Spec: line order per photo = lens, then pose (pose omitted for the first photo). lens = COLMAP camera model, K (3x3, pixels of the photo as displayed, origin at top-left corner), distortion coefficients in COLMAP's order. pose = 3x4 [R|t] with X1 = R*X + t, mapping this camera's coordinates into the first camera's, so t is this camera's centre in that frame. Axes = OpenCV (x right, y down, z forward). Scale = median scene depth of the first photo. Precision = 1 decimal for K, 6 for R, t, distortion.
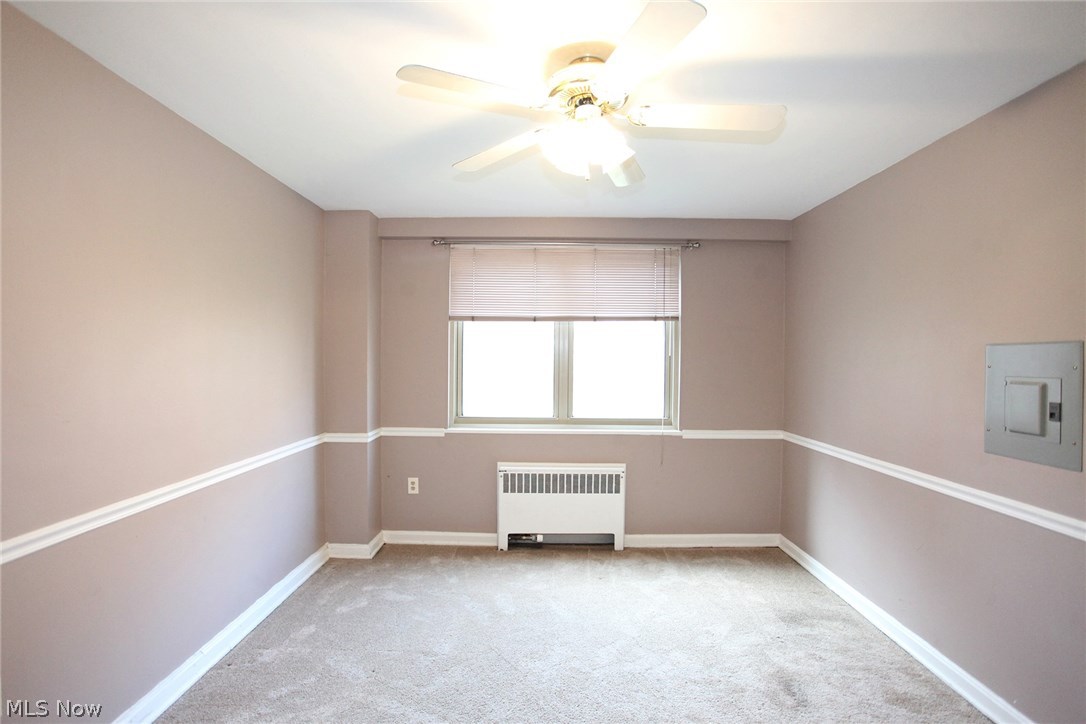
lens RADIAL K [[519.3, 0, 543.0], [0, 519.3, 362.0], [0, 0, 1]] dist [-0.066747, 0.027693]
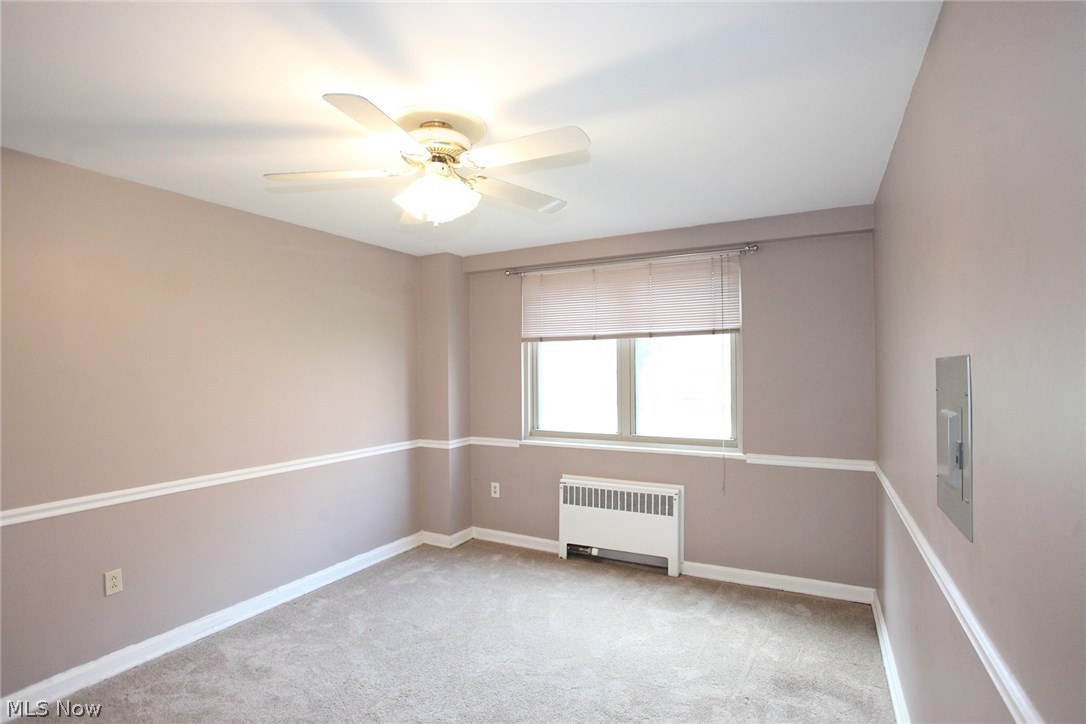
lens RADIAL K [[519.3, 0, 543.0], [0, 519.3, 362.0], [0, 0, 1]] dist [-0.066747, 0.027693]
pose [[0.889602, -0.021394, -0.456235, 0.371642], [0.010942, 0.999614, -0.025538, -0.009240], [0.456606, 0.017726, 0.889493, 0.038601]]
